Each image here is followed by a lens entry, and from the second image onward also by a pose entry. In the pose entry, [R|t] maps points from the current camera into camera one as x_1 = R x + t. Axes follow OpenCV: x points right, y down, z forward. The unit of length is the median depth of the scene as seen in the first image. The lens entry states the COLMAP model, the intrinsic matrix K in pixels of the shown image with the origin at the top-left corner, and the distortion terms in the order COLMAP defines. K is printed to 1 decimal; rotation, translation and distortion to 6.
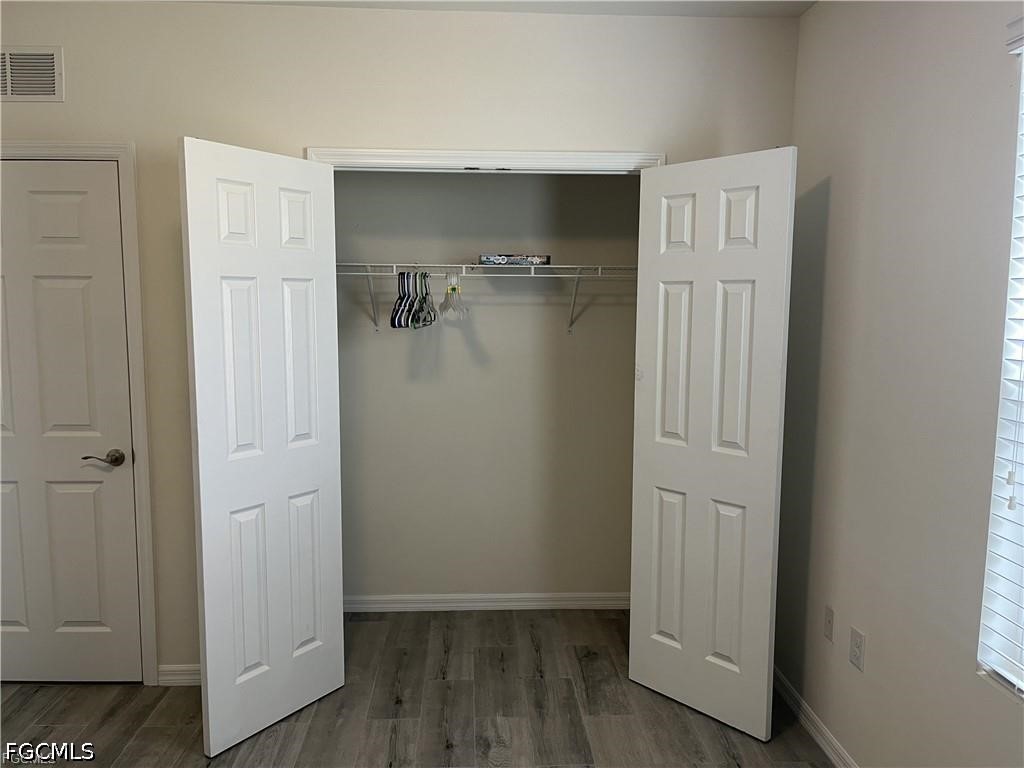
lens RADIAL K [[788.6, 0, 508.6], [0, 788.6, 386.0], [0, 0, 1]] dist [0.075178, -0.092786]
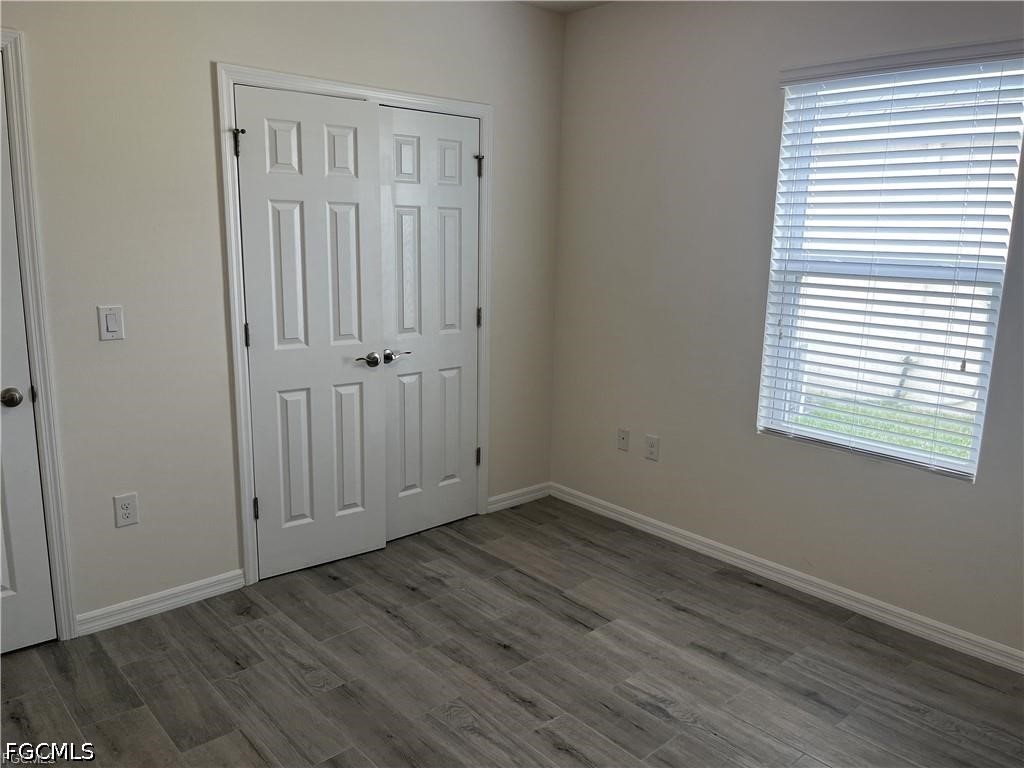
lens RADIAL K [[787.5, 0, 512.0], [0, 787.5, 384.0], [0, 0, 1]] dist [0.034893, -0.002505]
pose [[0.768525, -0.114175, 0.629550, -0.631624], [0.052344, 0.991871, 0.115987, 0.002043], [-0.637675, -0.056186, 0.768254, -0.018299]]
